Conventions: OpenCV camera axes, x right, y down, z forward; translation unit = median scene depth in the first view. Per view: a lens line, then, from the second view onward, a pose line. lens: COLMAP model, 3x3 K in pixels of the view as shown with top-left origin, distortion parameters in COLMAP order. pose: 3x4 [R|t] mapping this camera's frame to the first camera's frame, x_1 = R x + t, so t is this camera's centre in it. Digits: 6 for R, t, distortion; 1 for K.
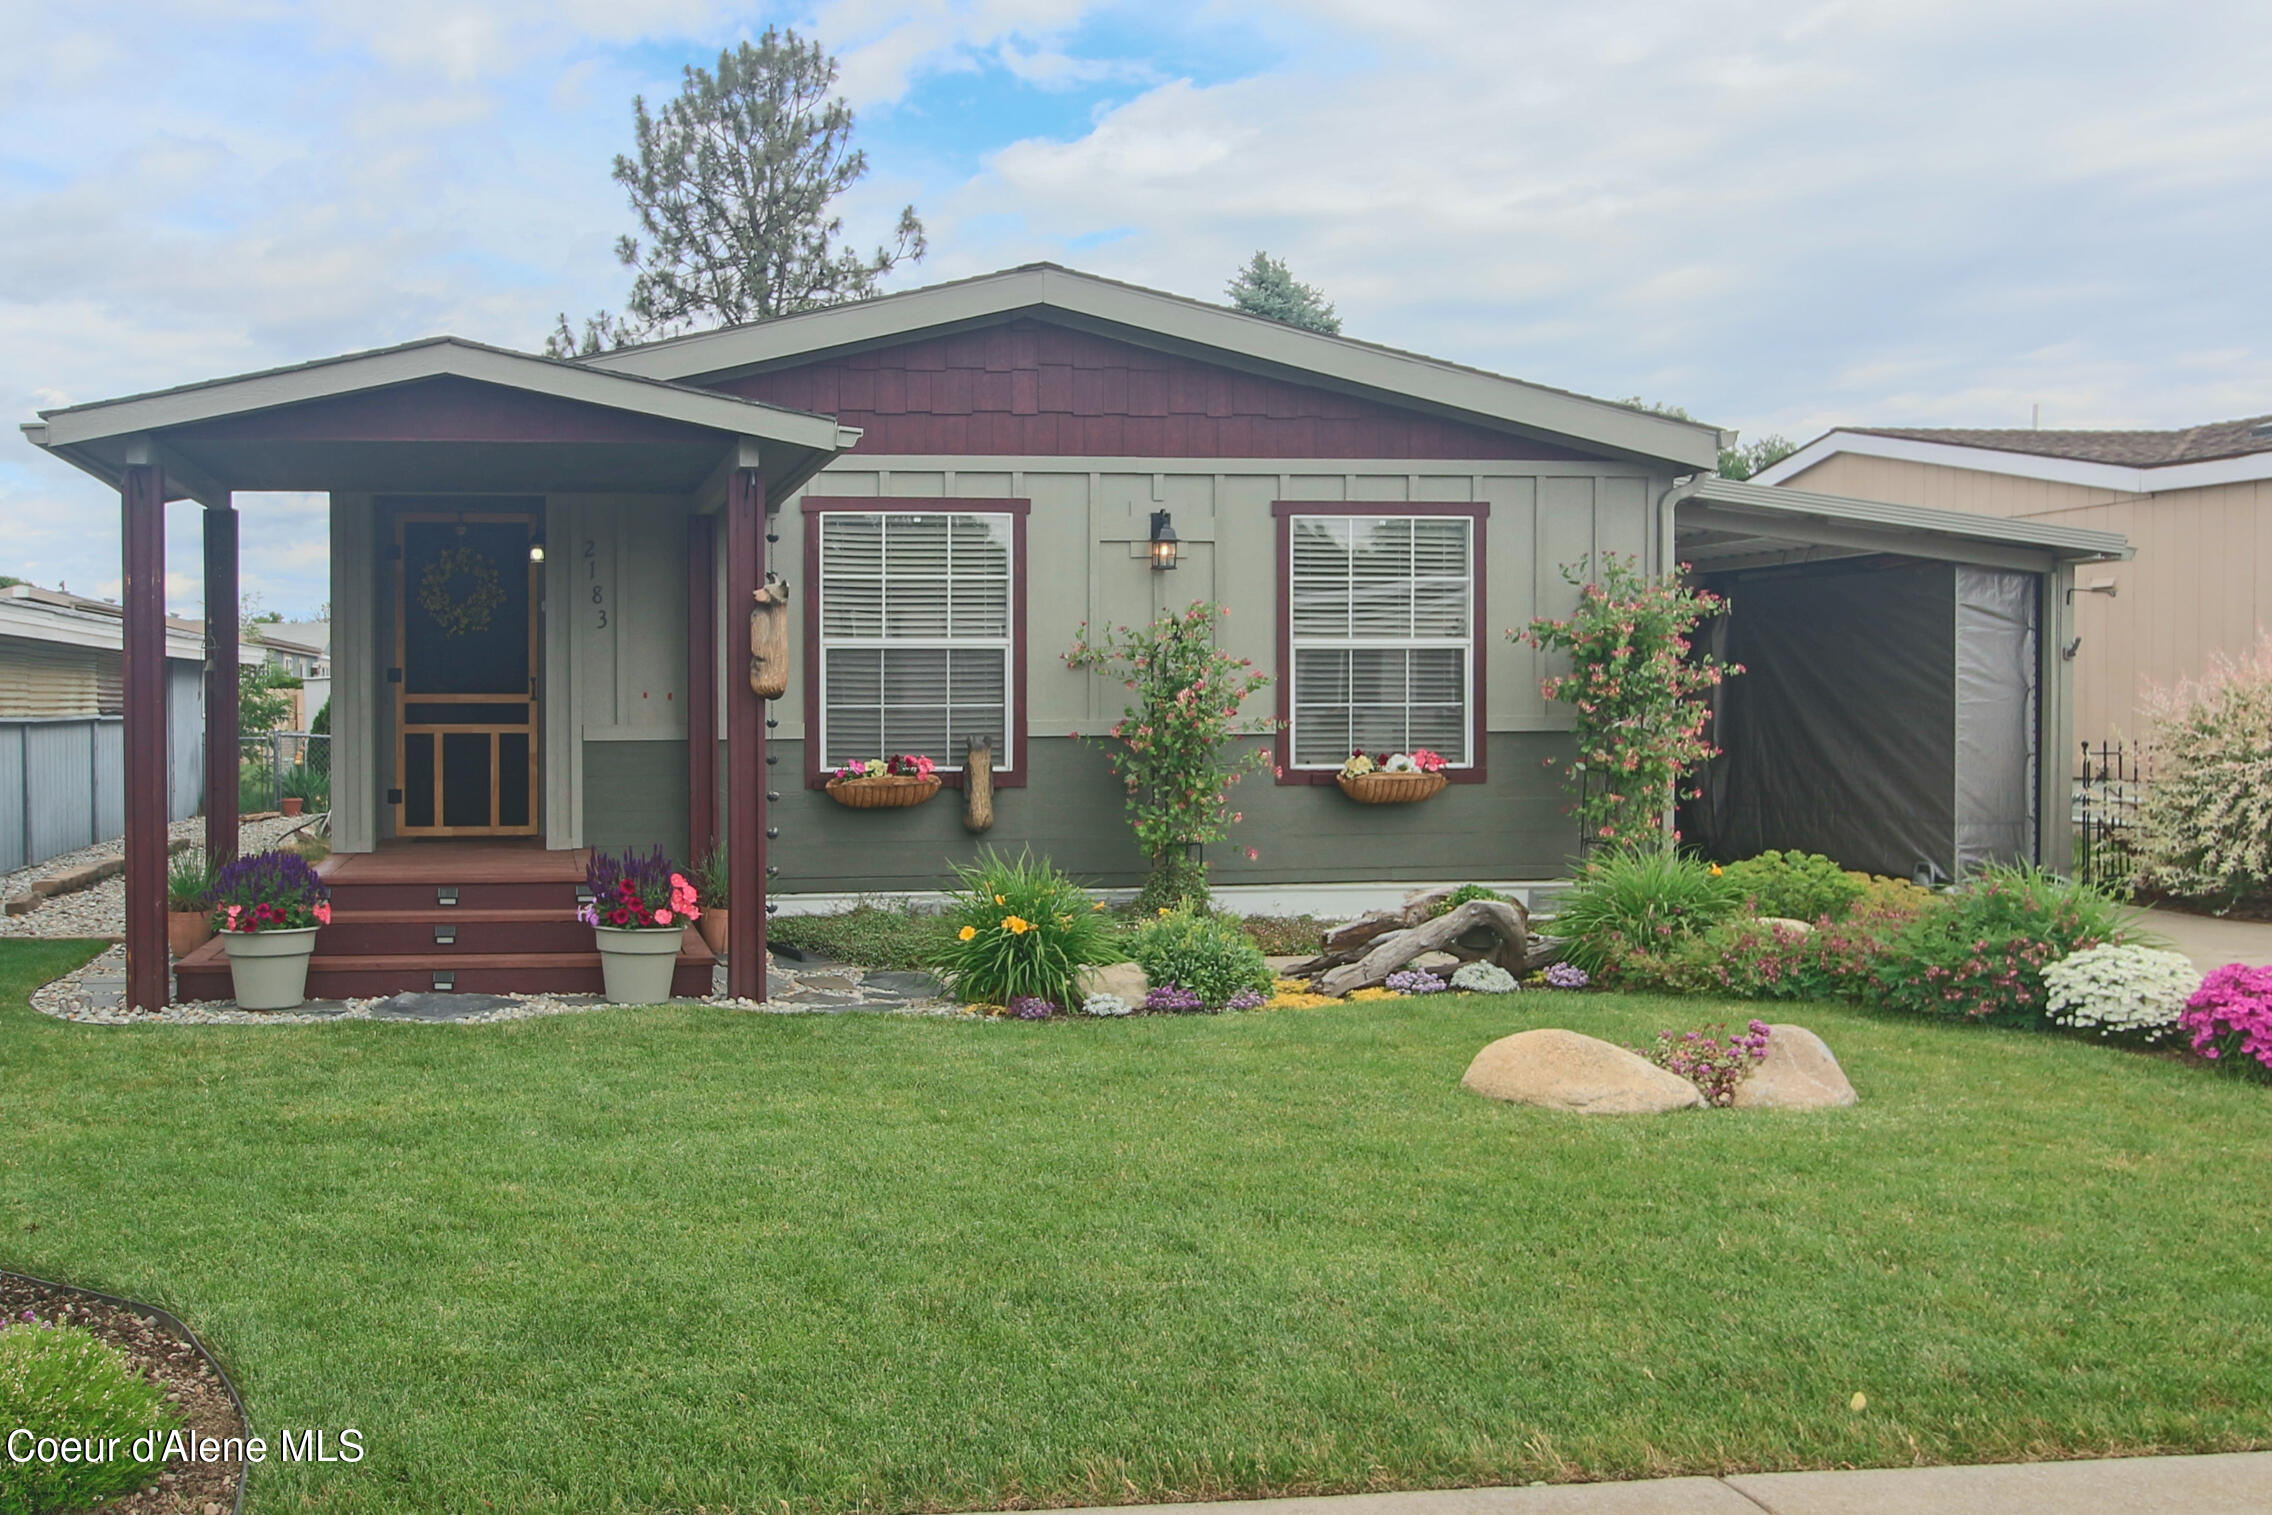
lens RADIAL K [[1336.3, 0, 1136.1], [0, 1336.3, 742.8], [0, 0, 1]] dist [0.006403, -0.007271]
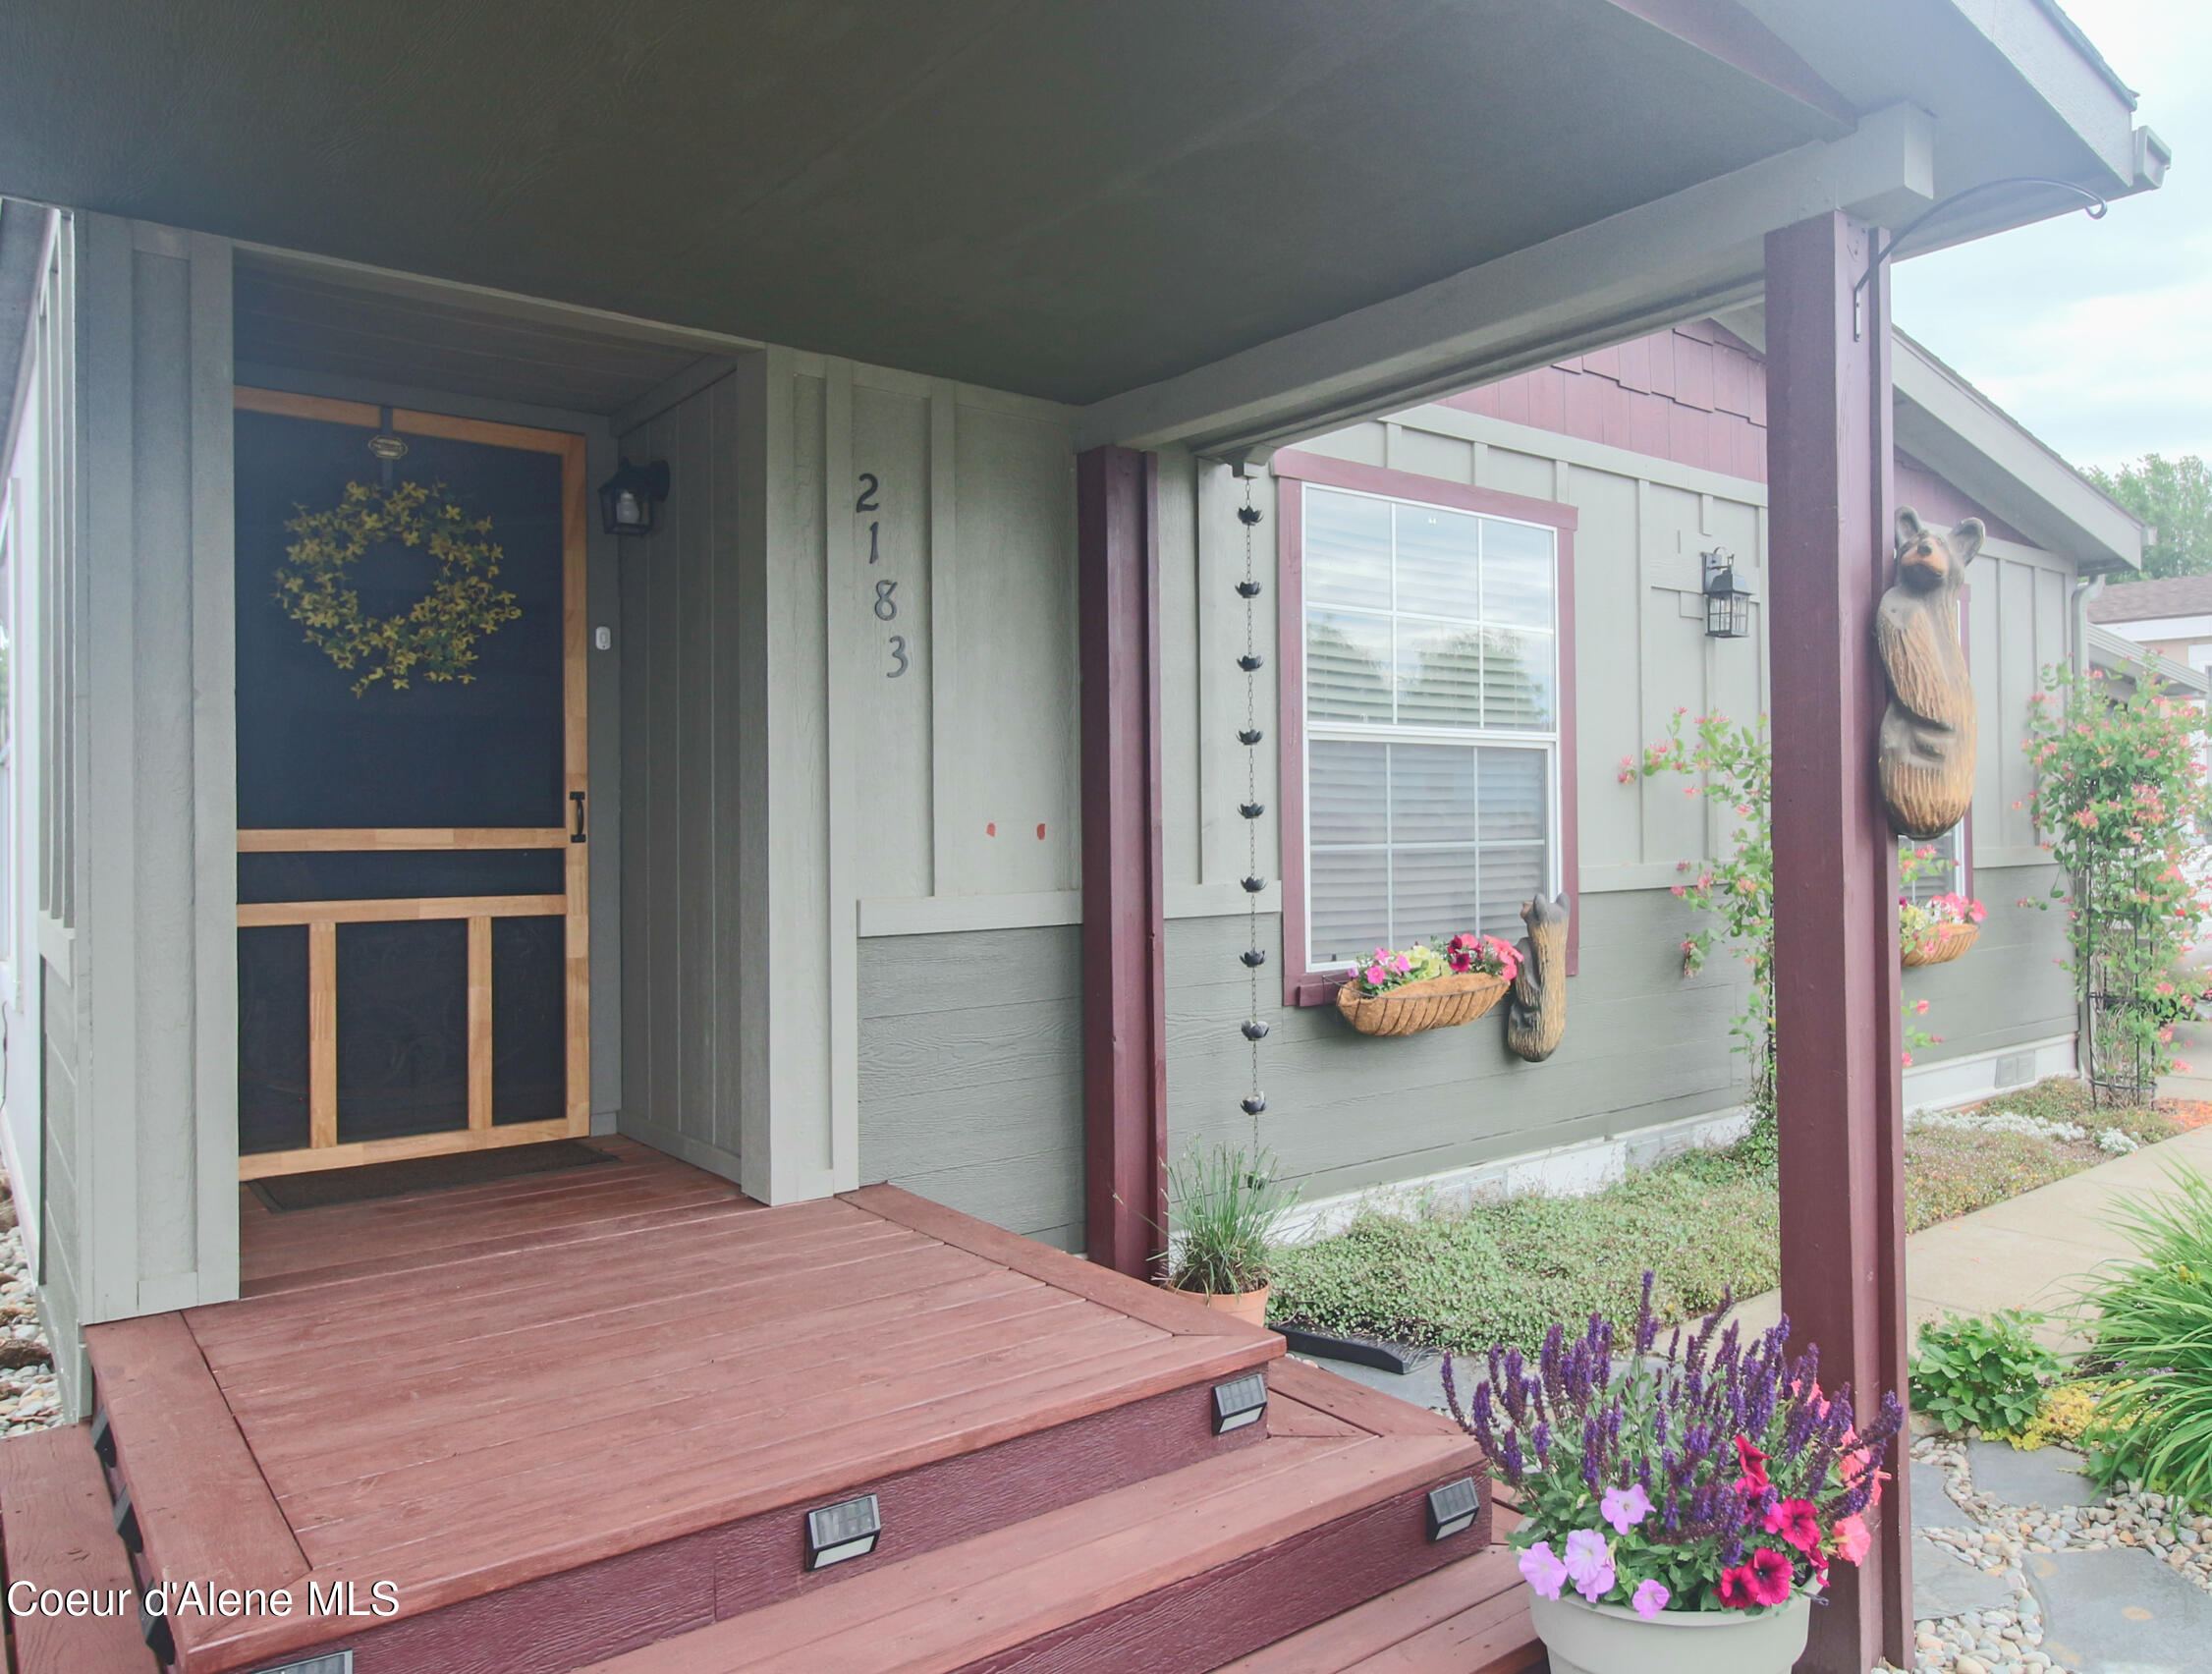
lens RADIAL K [[1026.9, 0, 1107.4], [0, 1026.9, 844.3], [0, 0, 1]] dist [-0.000475, -0.000017]
pose [[0.906248, -0.012376, 0.422565, -0.439506], [0.021545, 0.999625, -0.016931, -0.021278], [-0.422197, 0.024448, 0.906174, 0.611653]]
